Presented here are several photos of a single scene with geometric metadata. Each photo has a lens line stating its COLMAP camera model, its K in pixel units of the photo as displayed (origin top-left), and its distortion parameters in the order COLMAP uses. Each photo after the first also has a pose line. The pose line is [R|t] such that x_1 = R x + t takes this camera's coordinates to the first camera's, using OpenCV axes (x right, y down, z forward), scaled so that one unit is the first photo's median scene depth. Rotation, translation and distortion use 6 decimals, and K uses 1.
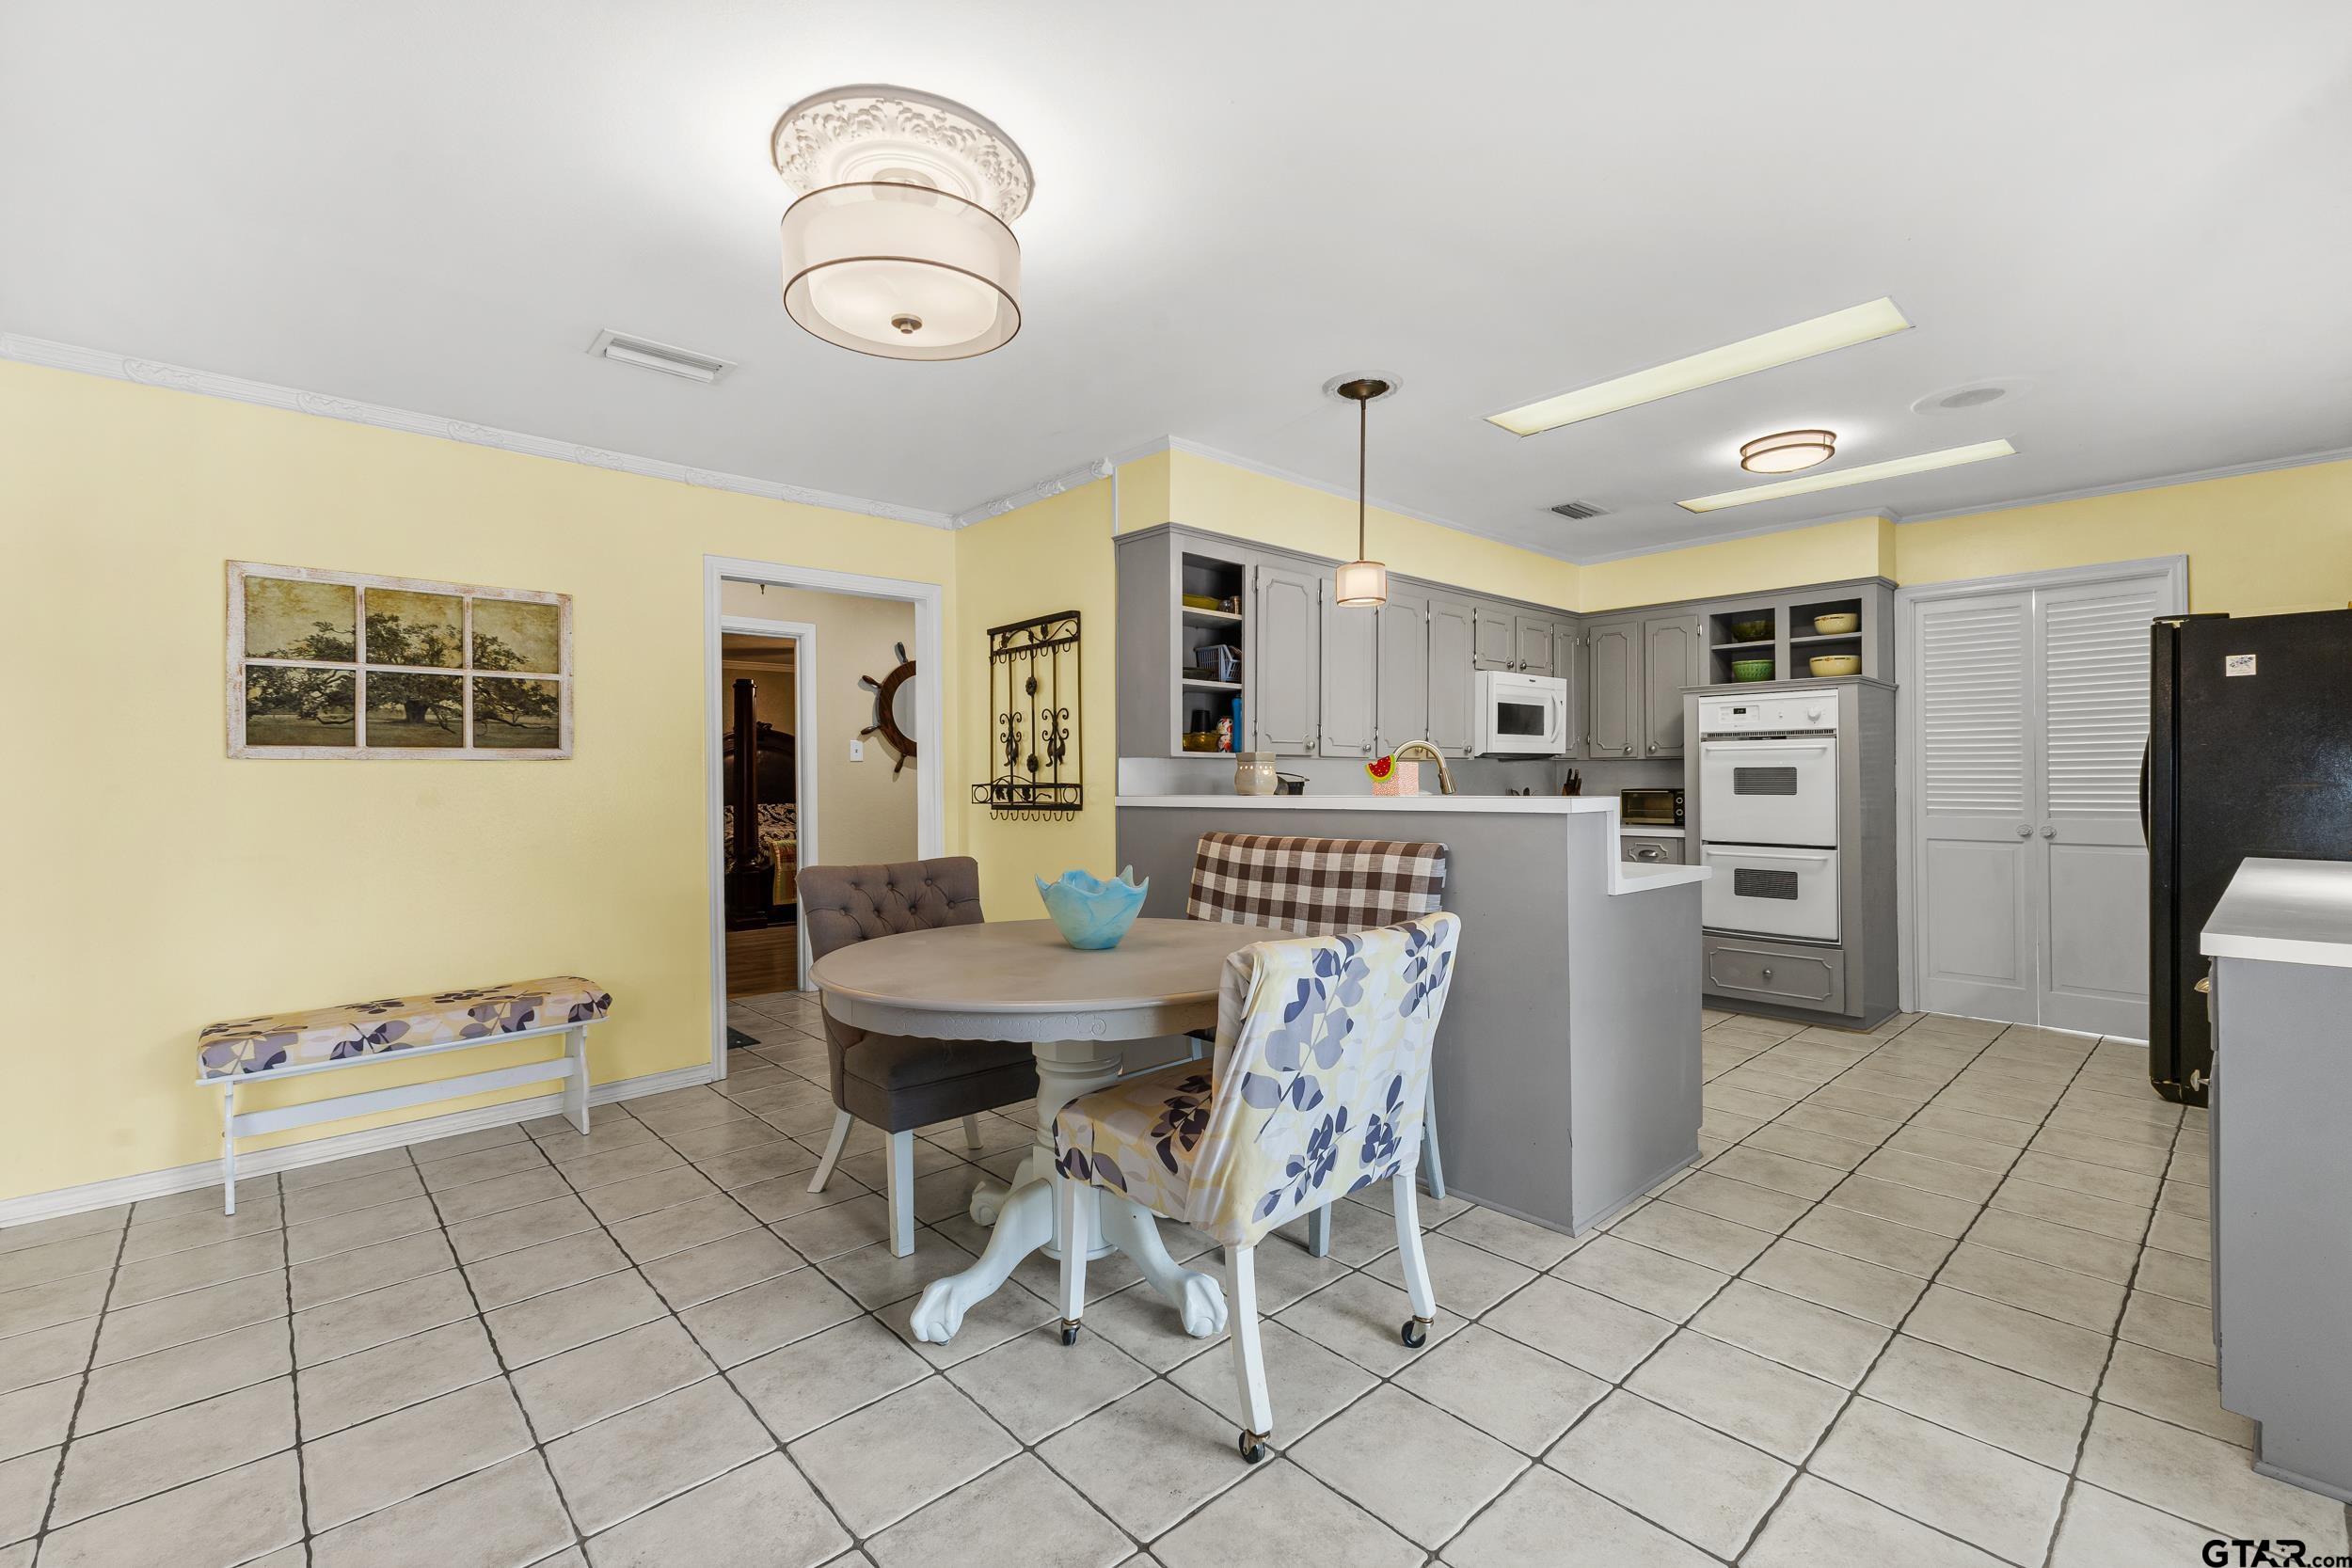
lens RADIAL K [[1010.6, 0, 1190.7], [0, 1010.6, 778.5], [0, 0, 1]] dist [0.017216, 0.000116]
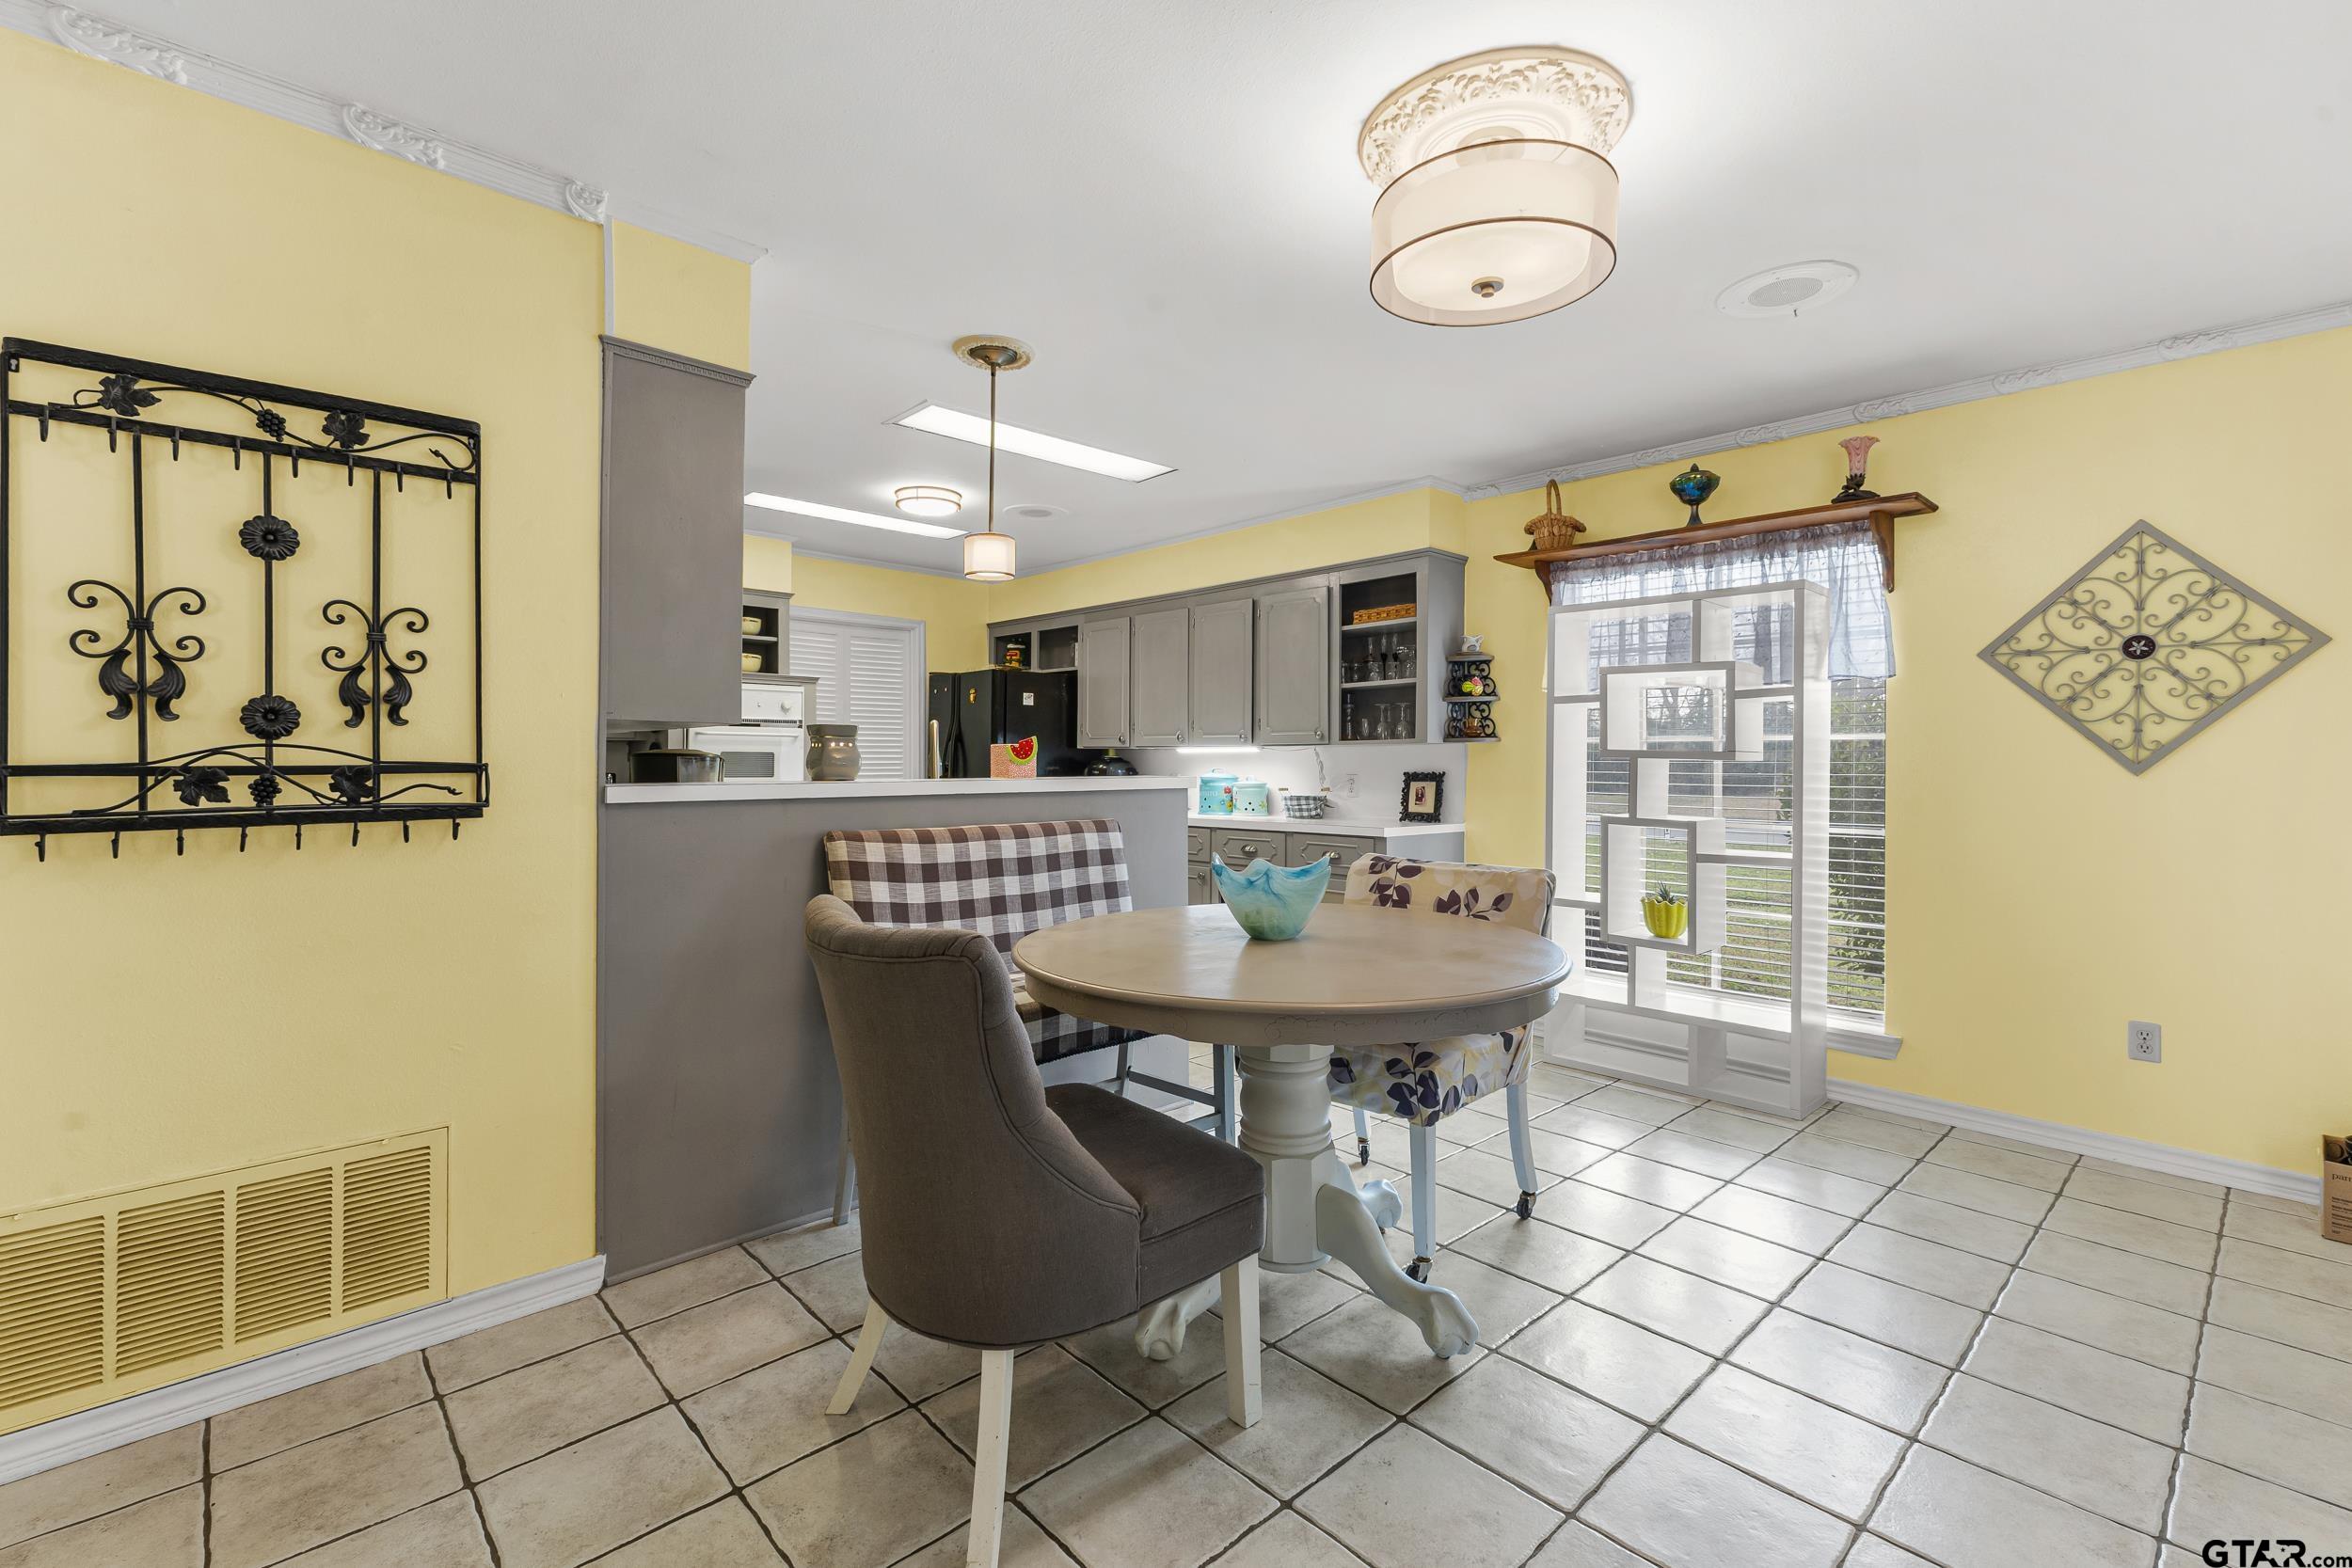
lens RADIAL K [[1042.9, 0, 1181.8], [0, 1042.9, 744.7], [0, 0, 1]] dist [0.017074, 0.000180]
pose [[0.002399, 0.023783, 0.999714, -0.628305], [-0.002142, 0.999715, -0.023778, 0.006857], [-0.999995, -0.002084, 0.002450, 0.633498]]
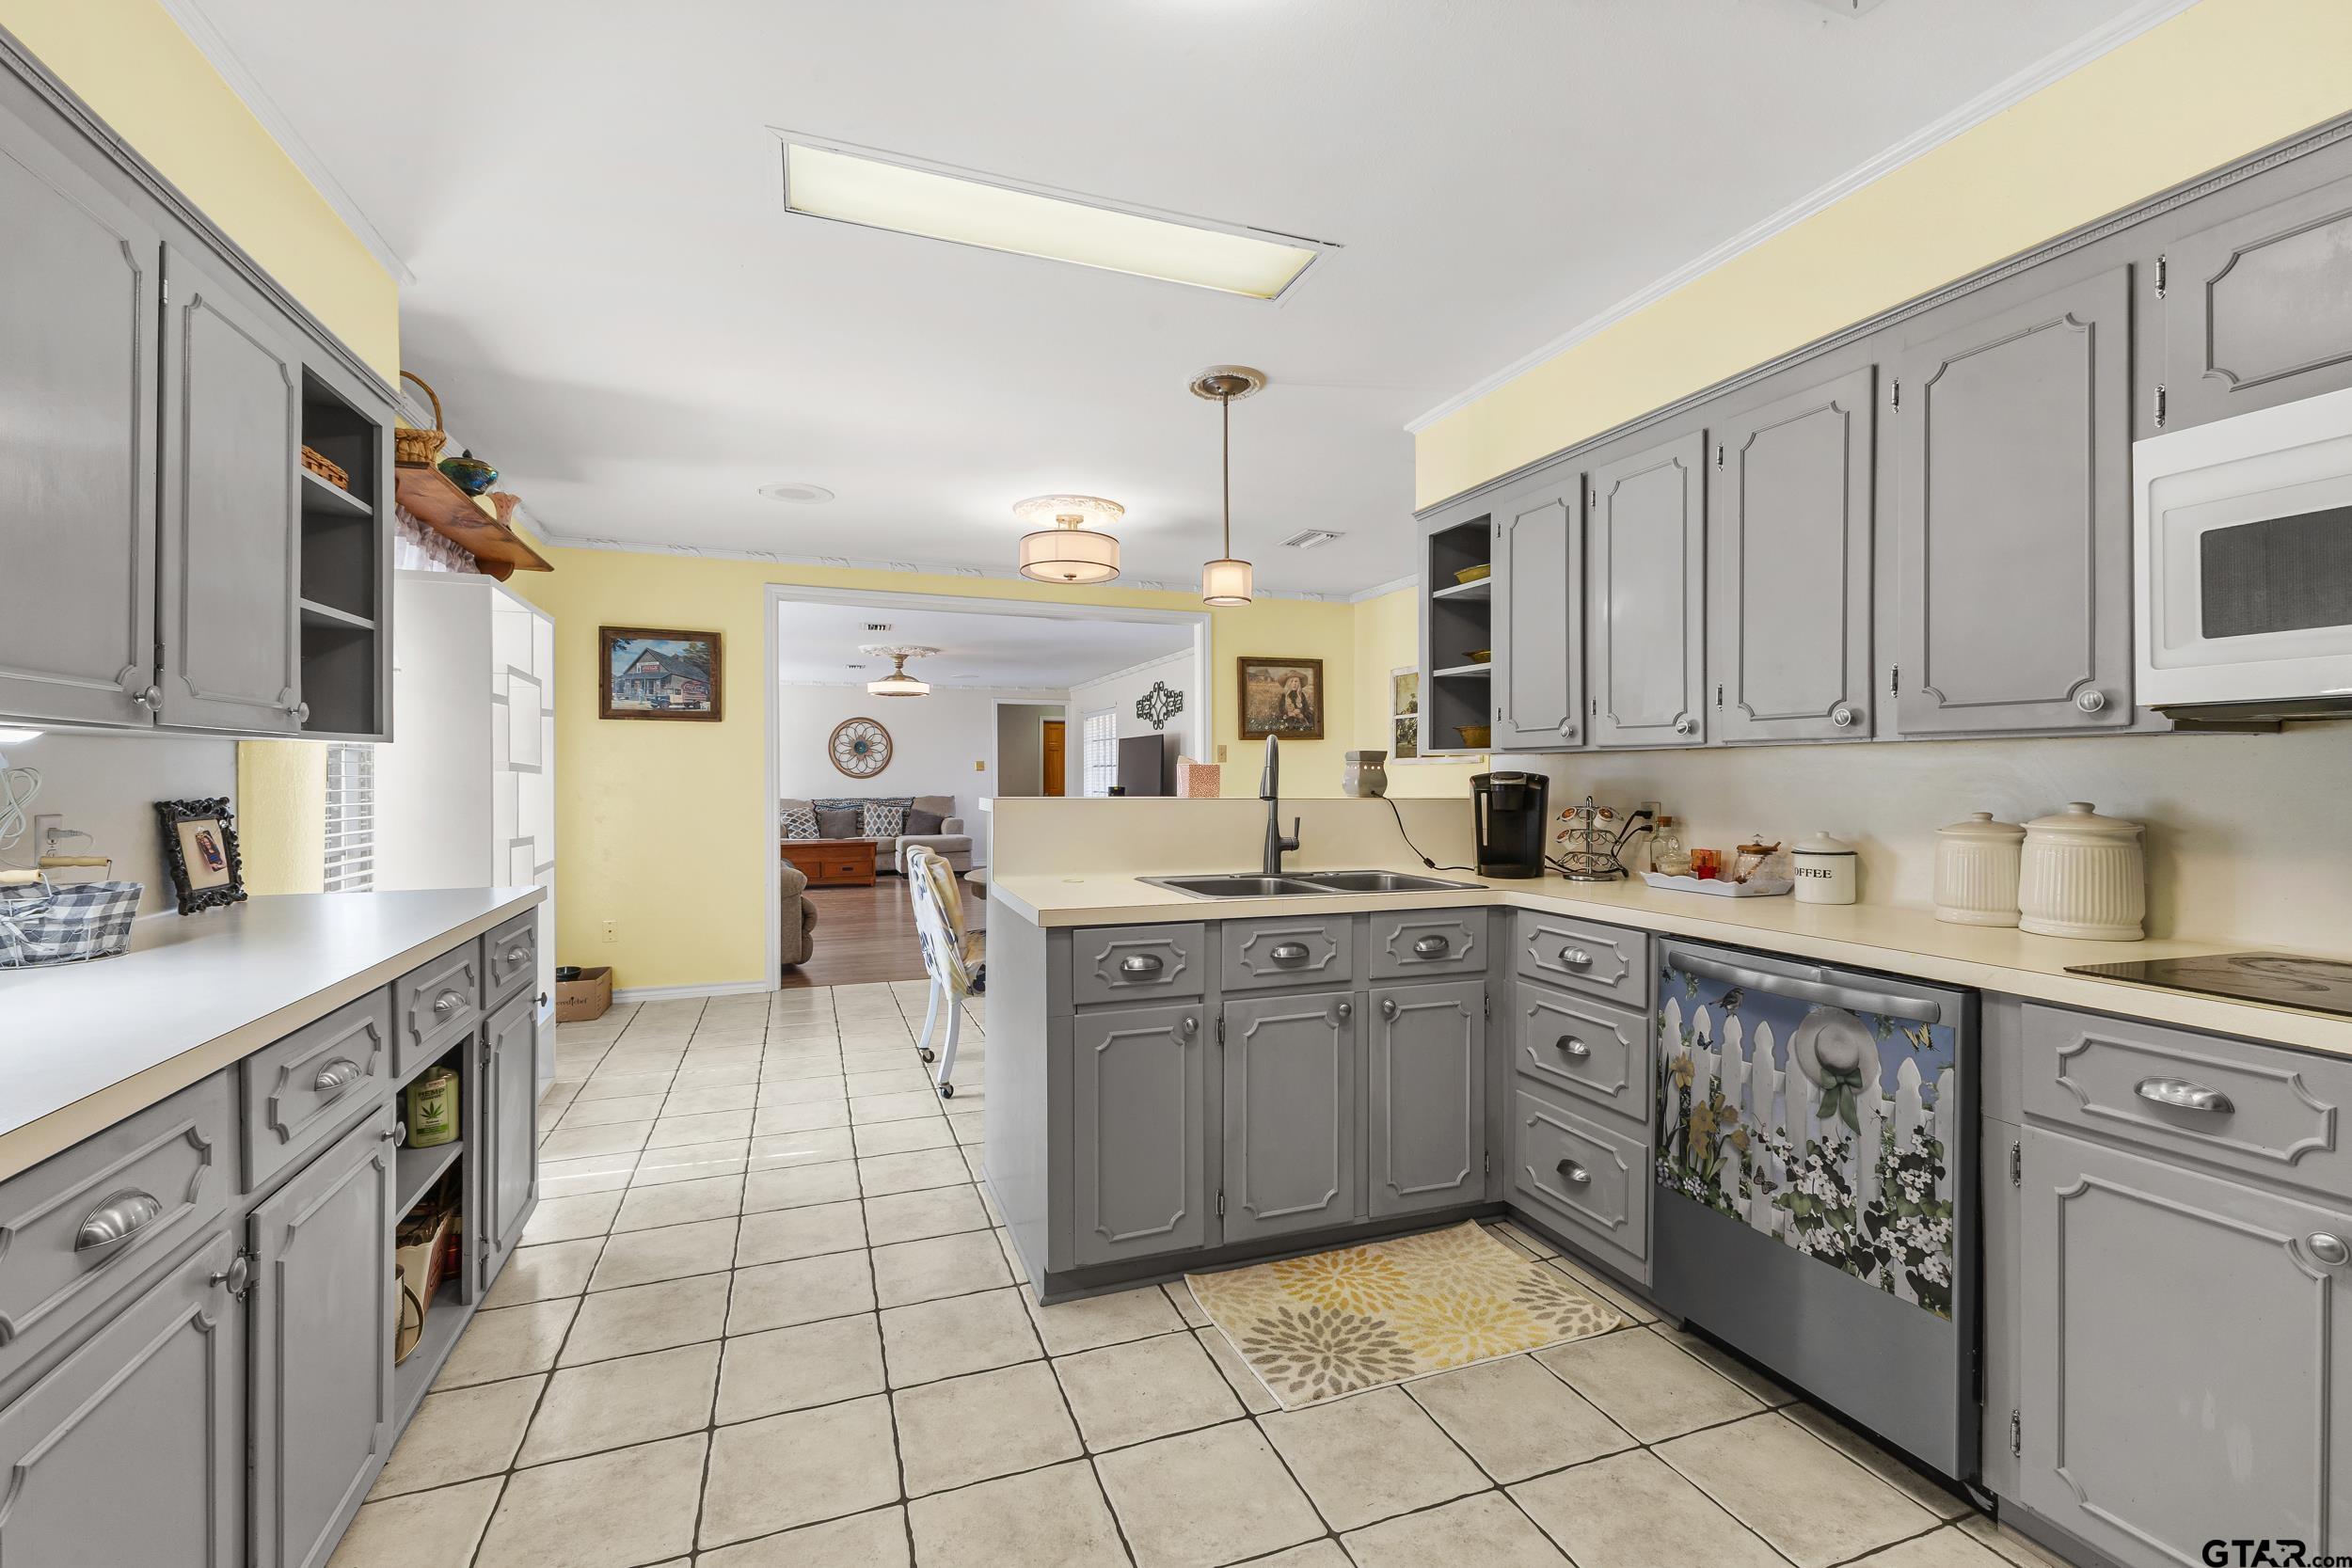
lens RADIAL K [[1010.6, 0, 1190.7], [0, 1010.6, 778.5], [0, 0, 1]] dist [0.017216, 0.000116]
pose [[-0.374370, 0.009927, -0.927226, 0.857475], [-0.001184, 0.999937, 0.011183, -0.008585], [0.927279, 0.005285, -0.374334, 1.038560]]
